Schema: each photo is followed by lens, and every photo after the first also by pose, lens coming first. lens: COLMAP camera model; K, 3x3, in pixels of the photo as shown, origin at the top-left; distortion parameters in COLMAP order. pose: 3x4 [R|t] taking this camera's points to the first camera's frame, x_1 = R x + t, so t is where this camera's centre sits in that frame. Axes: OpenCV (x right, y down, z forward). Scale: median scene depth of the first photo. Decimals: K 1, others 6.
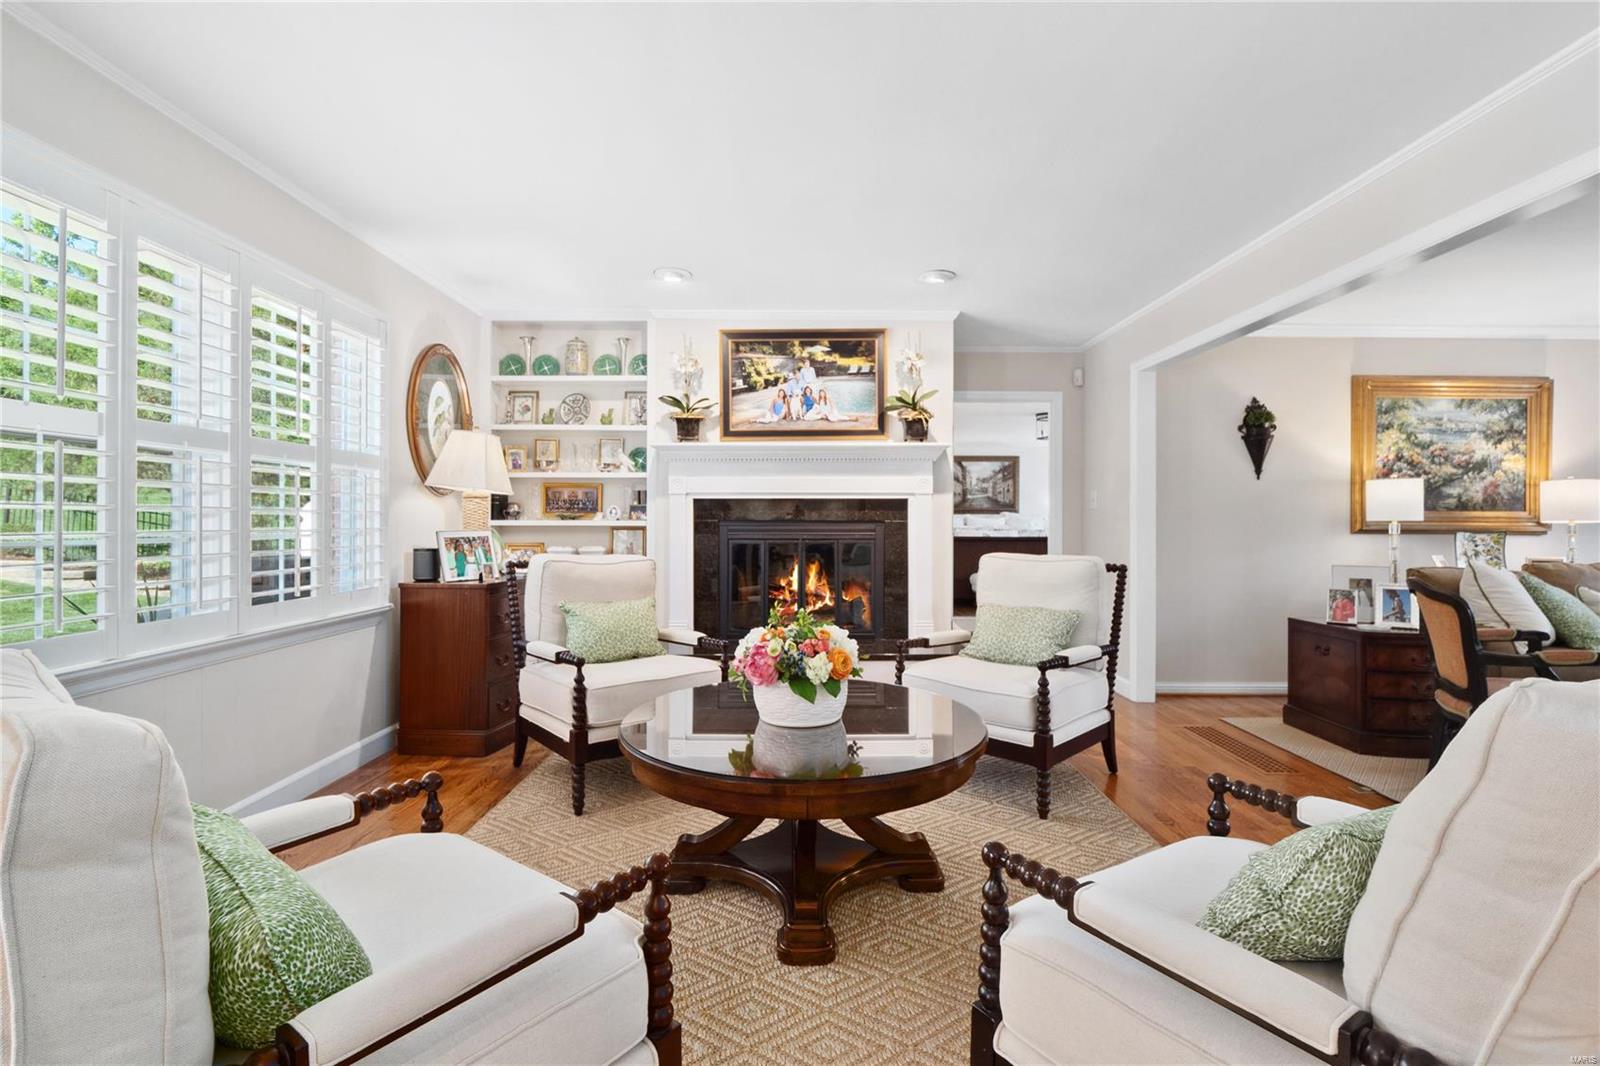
lens RADIAL K [[755.5, 0, 802.6], [0, 755.5, 519.8], [0, 0, 1]] dist [-0.015274, -0.000044]
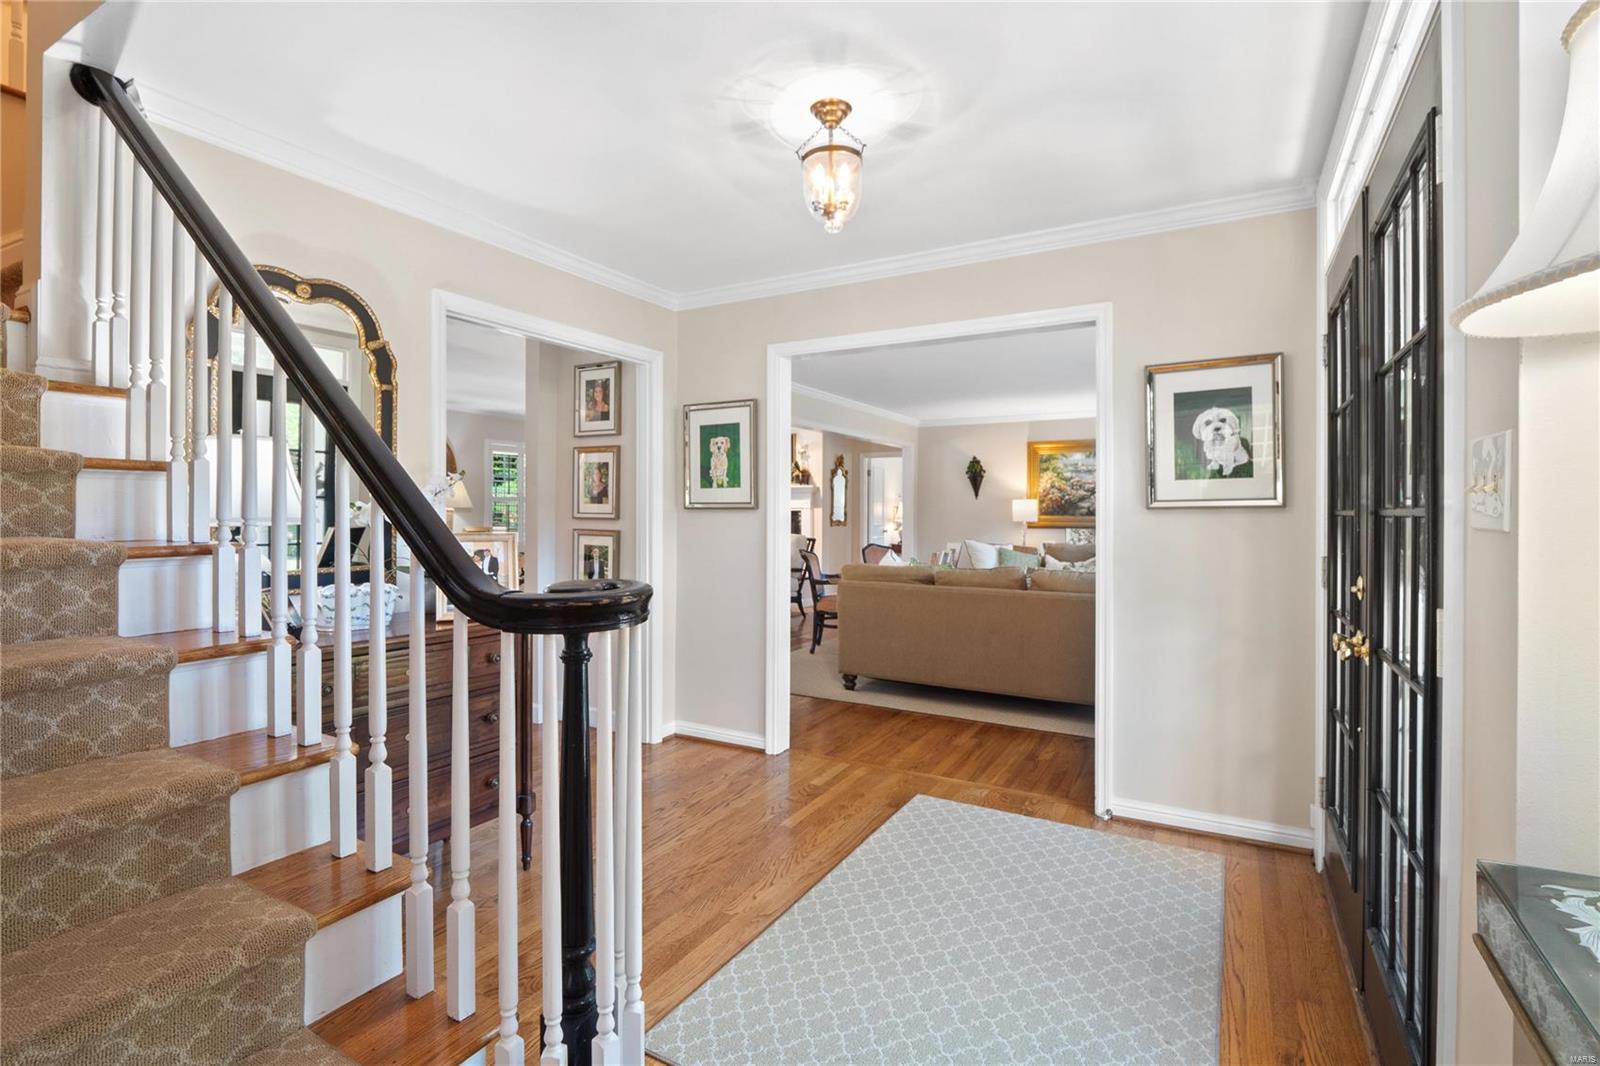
lens RADIAL K [[755.5, 0, 798.3], [0, 755.5, 520.9], [0, 0, 1]] dist [-0.015274, -0.000044]
pose [[0.873115, 0.004471, -0.487493, 1.153594], [-0.001194, 0.999975, 0.007032, -0.011999], [0.487512, -0.005558, 0.873098, -0.891866]]
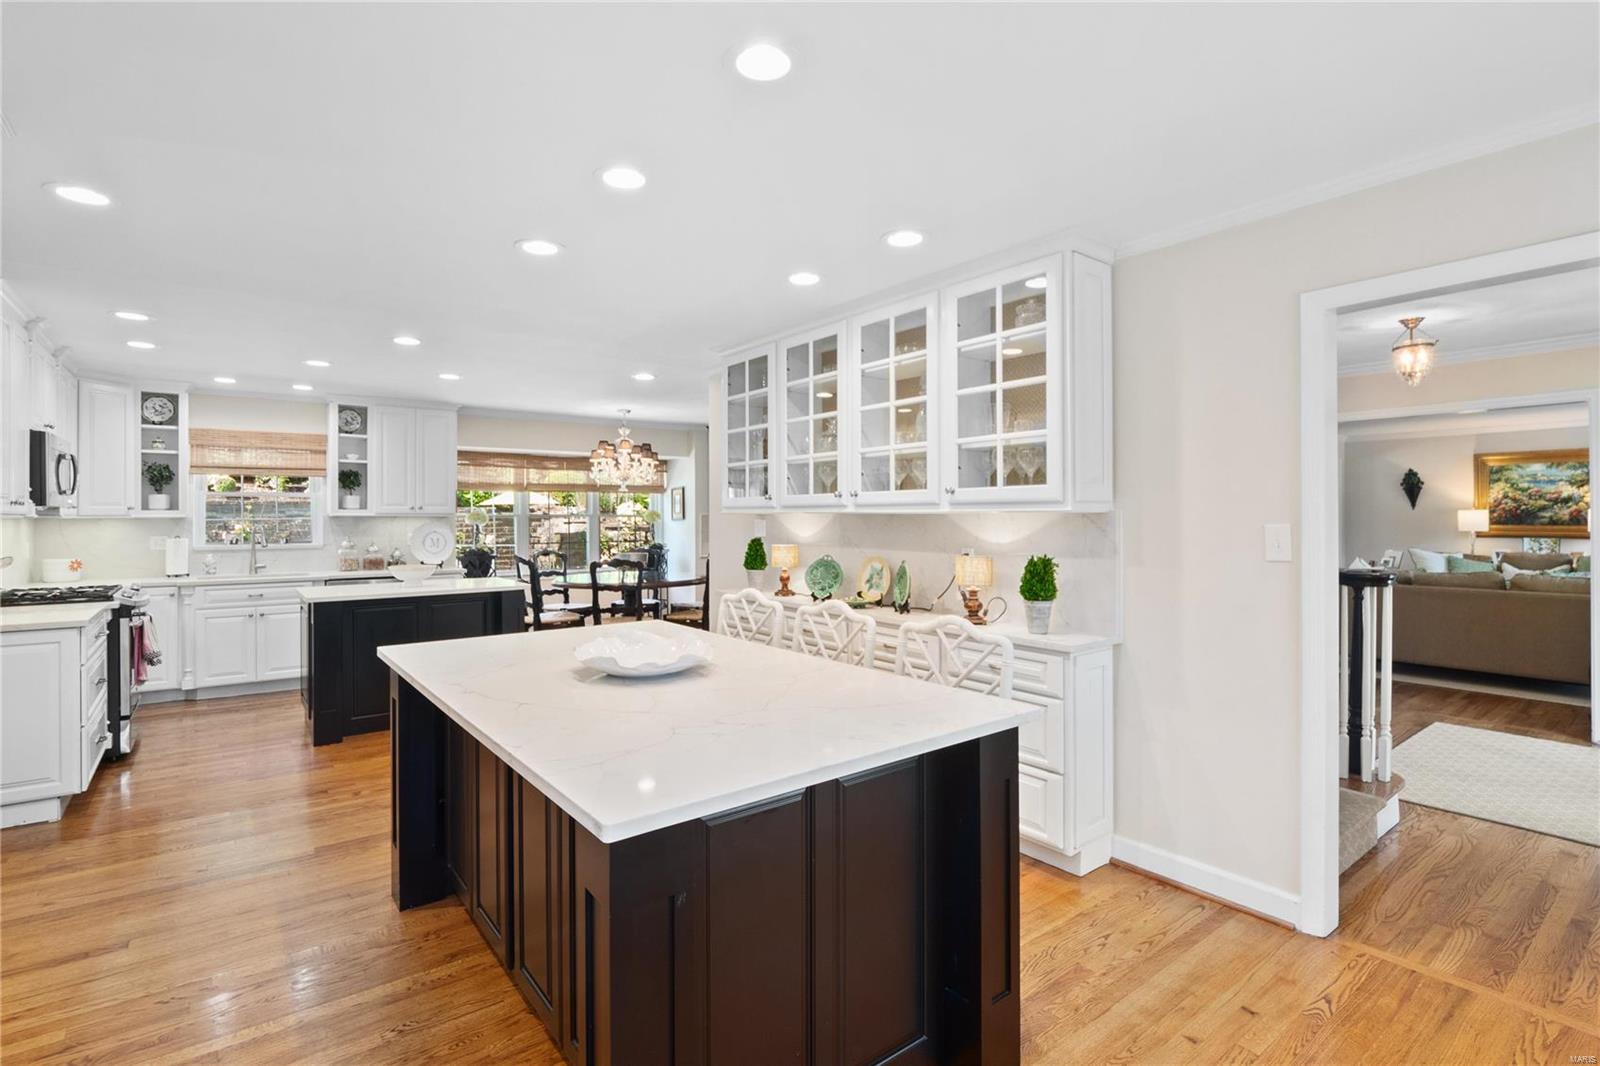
lens RADIAL K [[755.5, 0, 798.3], [0, 755.5, 513.3], [0, 0, 1]] dist [-0.015274, -0.000044]
pose [[0.612999, -0.010476, -0.790015, 1.188212], [0.007226, 0.999945, -0.007652, -0.040496], [0.790051, -0.001018, 0.613040, -1.537370]]
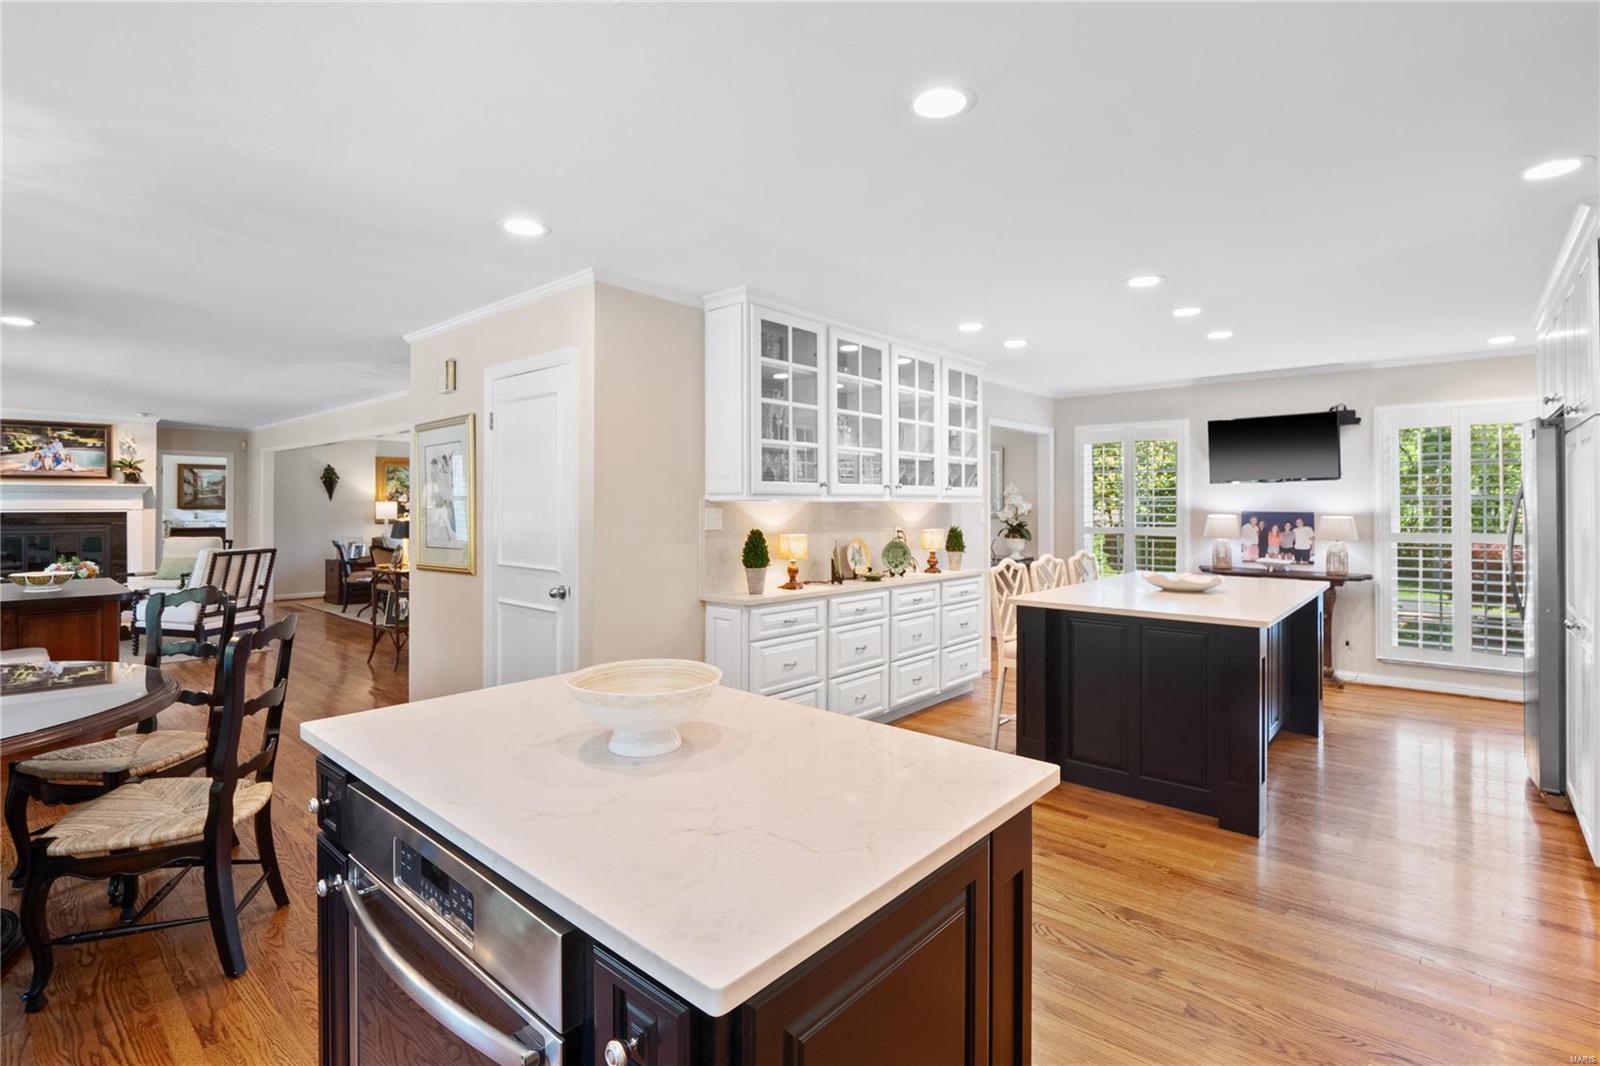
lens RADIAL K [[755.5, 0, 799.9], [0, 755.5, 502.6], [0, 0, 1]] dist [-0.015274, -0.000044]
pose [[0.659148, -0.004039, 0.752002, -0.163095], [0.003934, 0.999990, 0.001922, -0.047327], [-0.752003, 0.001691, 0.659158, -1.560595]]
